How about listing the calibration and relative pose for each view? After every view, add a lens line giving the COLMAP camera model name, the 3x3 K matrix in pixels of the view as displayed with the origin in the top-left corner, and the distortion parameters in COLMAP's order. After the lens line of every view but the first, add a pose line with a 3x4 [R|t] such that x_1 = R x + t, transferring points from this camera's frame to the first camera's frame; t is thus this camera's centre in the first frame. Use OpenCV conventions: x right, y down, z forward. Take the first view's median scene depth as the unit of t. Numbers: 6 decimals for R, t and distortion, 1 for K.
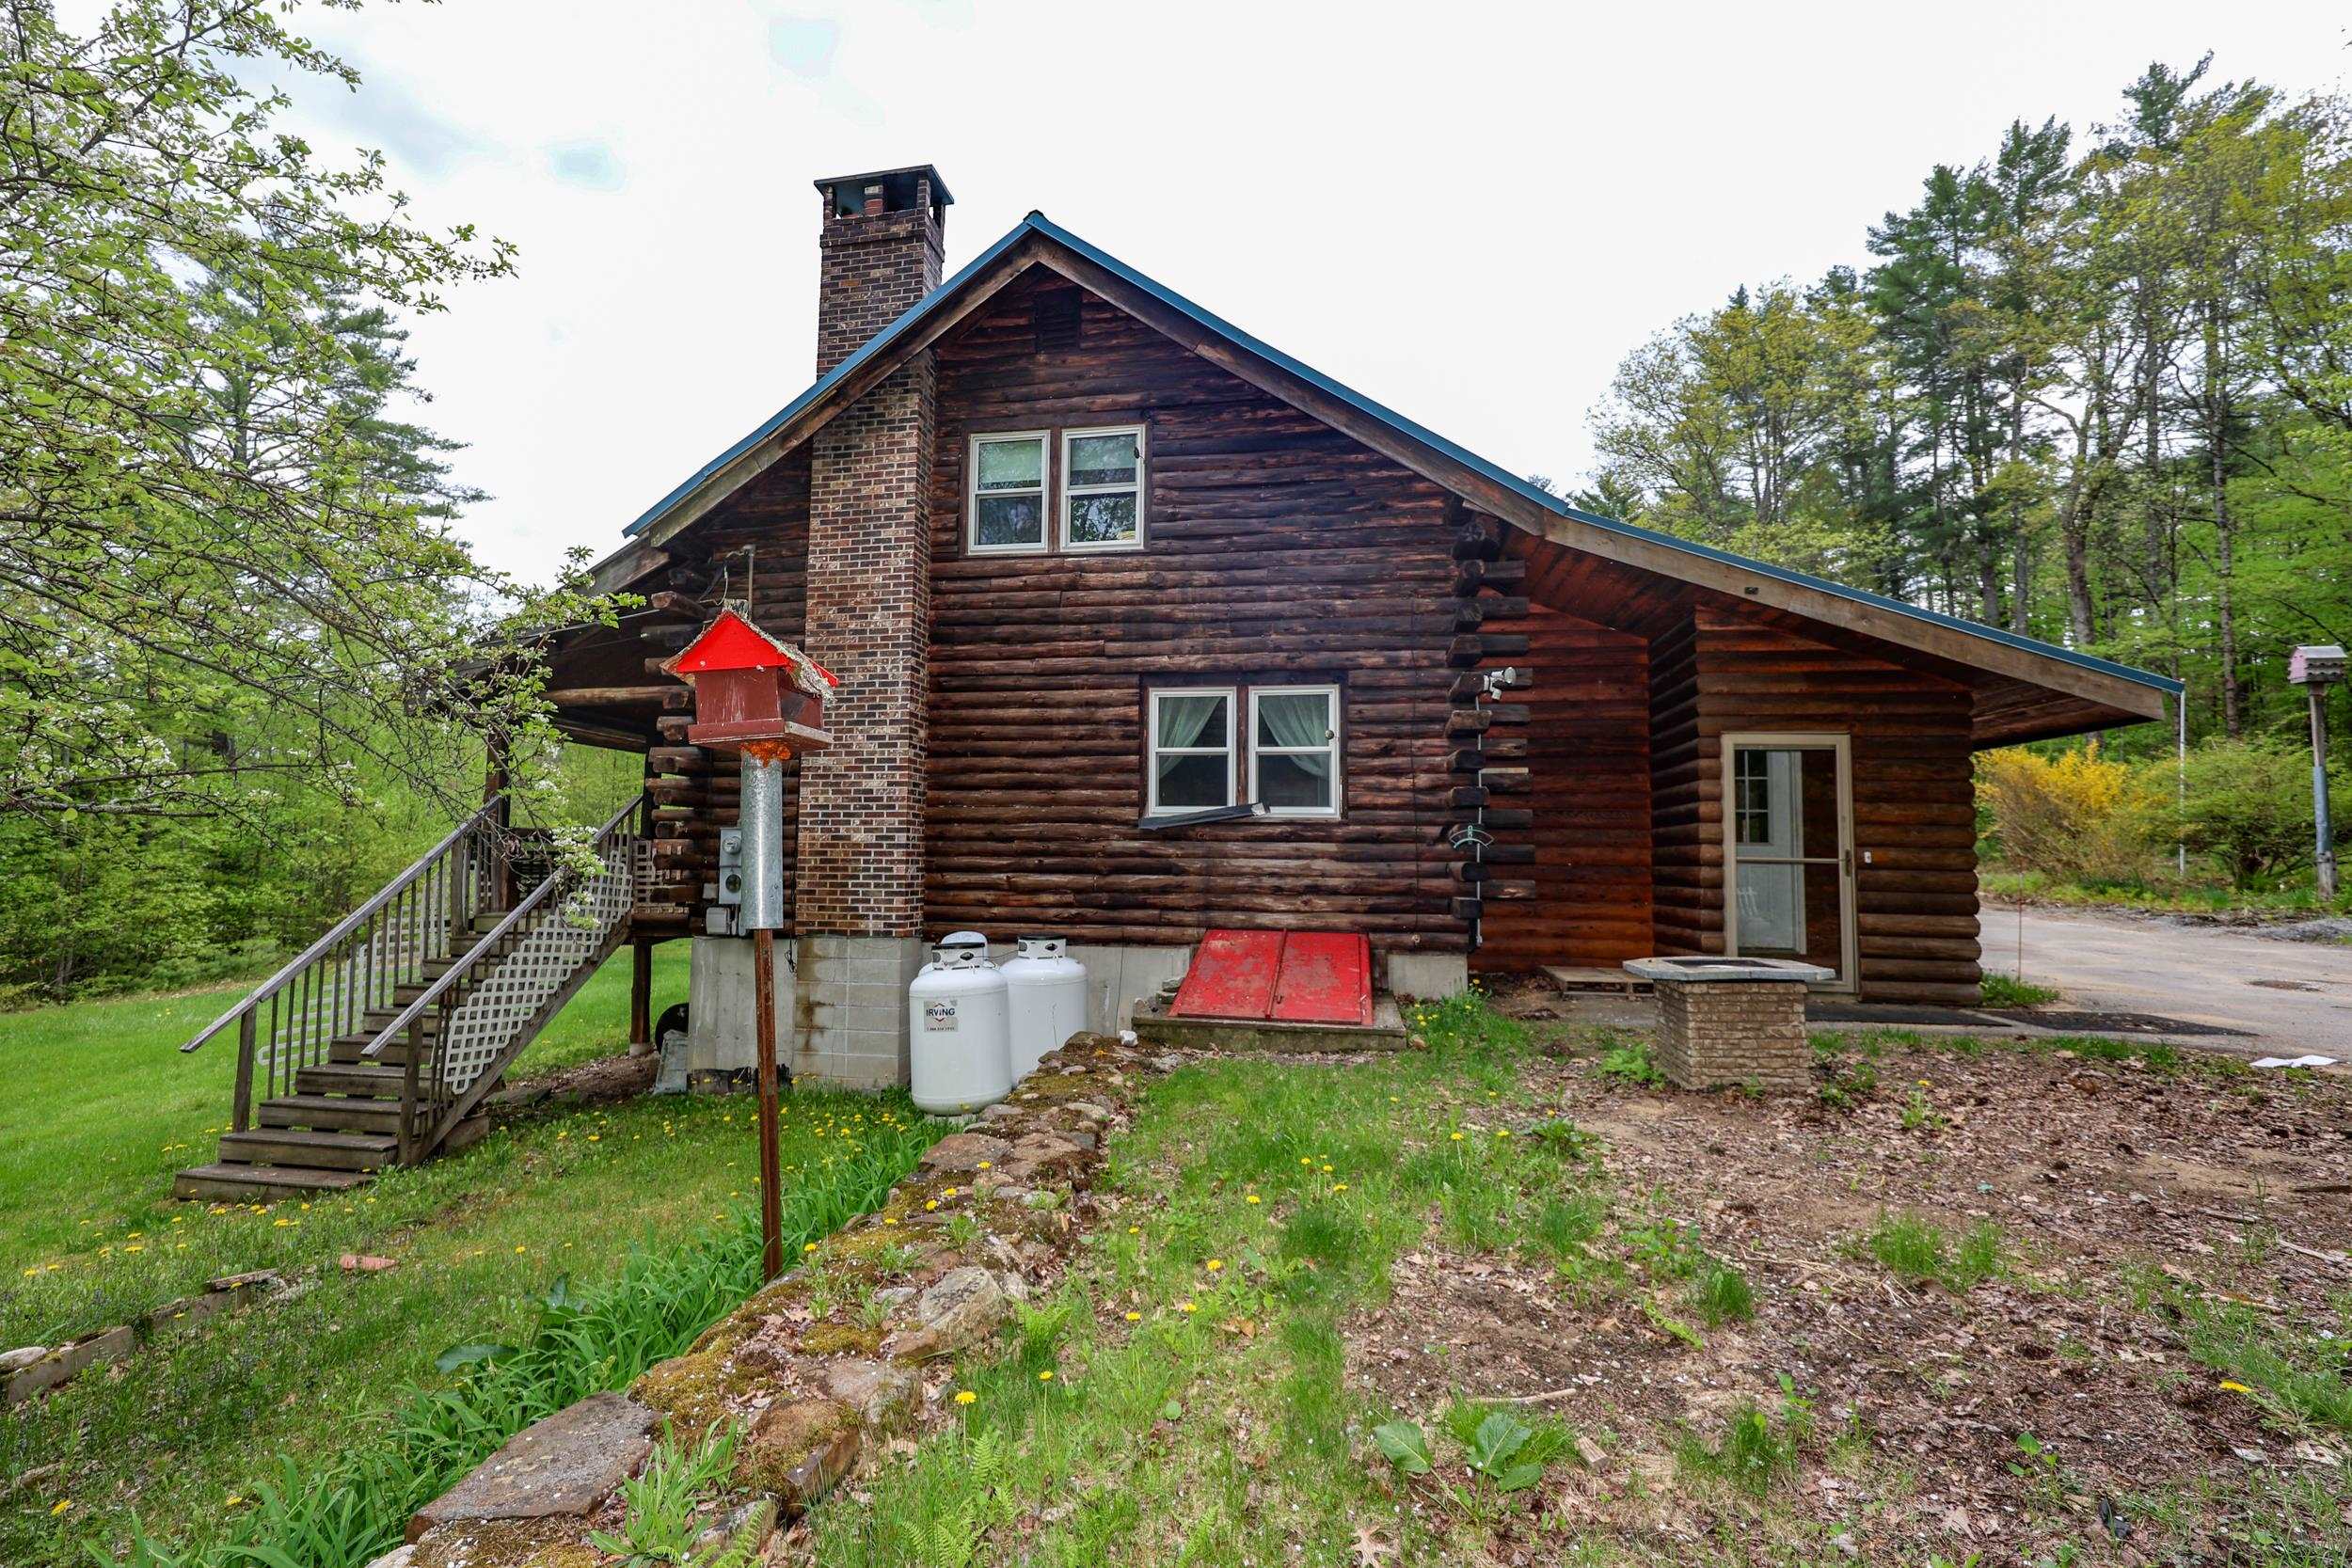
lens RADIAL K [[966.1, 0, 1170.6], [0, 966.1, 790.0], [0, 0, 1]] dist [0.001095, 0.000051]
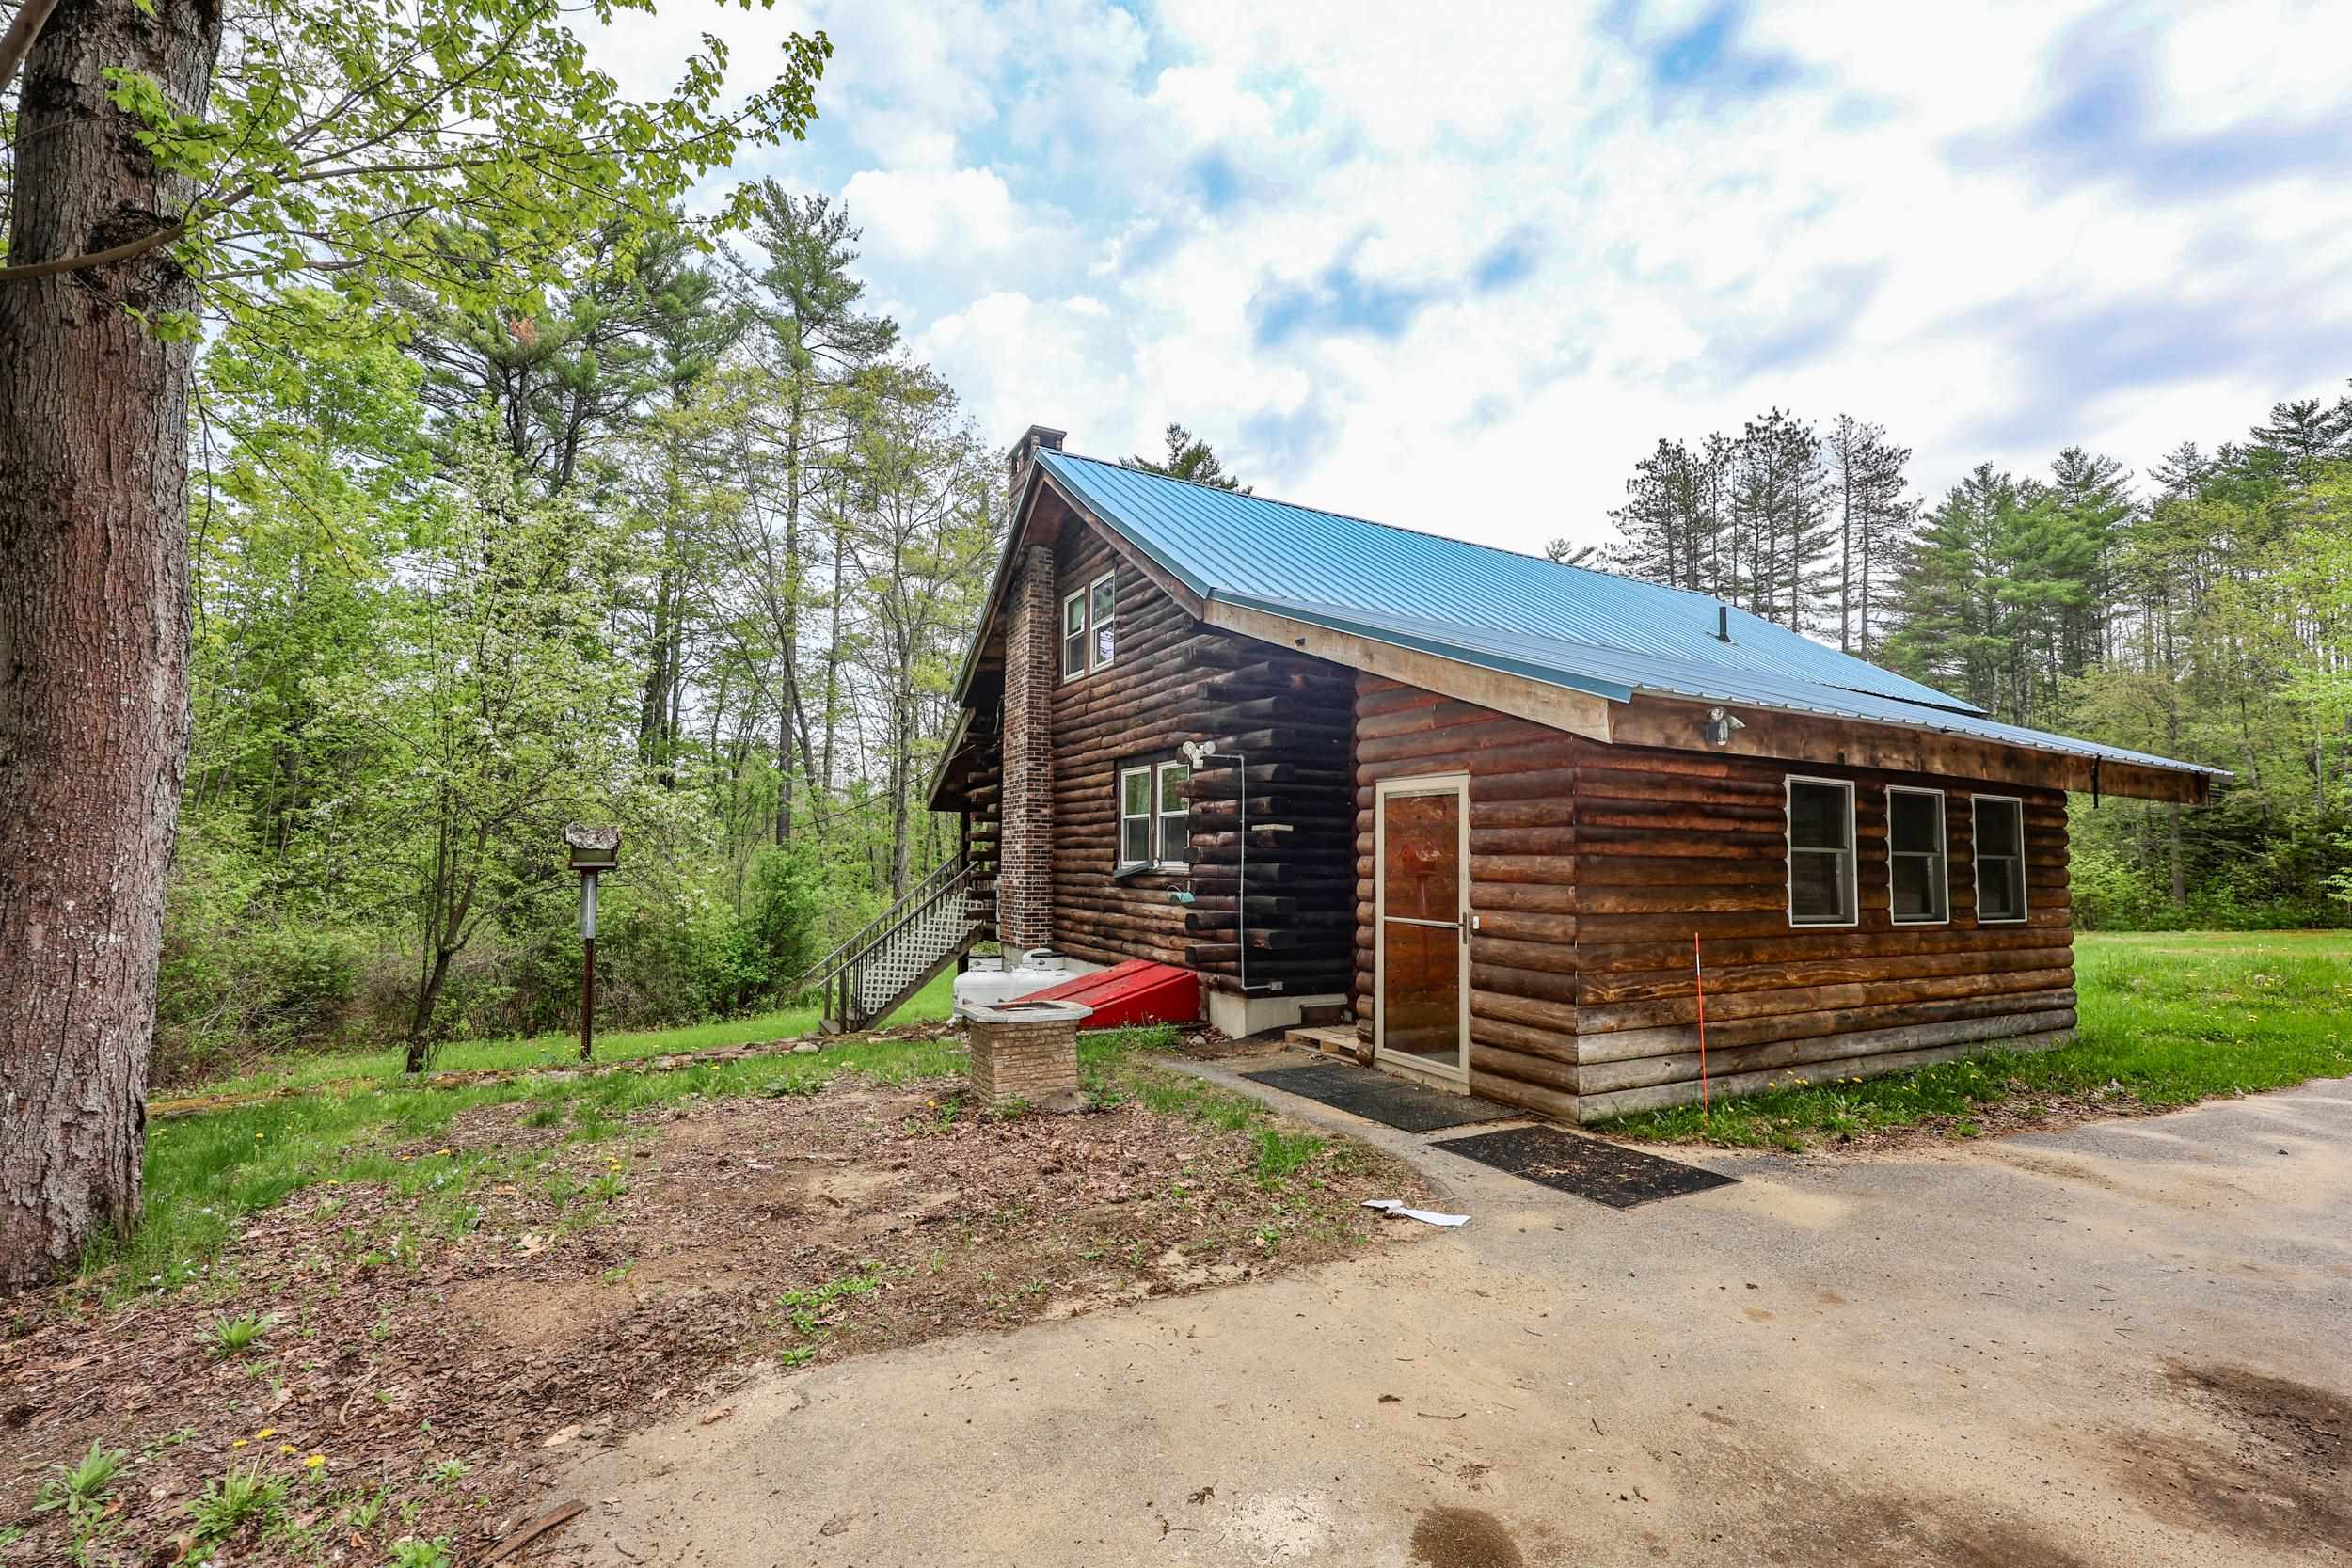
lens RADIAL K [[966.1, 0, 1164.2], [0, 966.1, 792.3], [0, 0, 1]] dist [0.001095, 0.000051]
pose [[0.620003, -0.063491, -0.782026, 1.049116], [0.049585, 0.997899, -0.041706, -0.017797], [0.783031, -0.012919, 0.621849, 0.238291]]
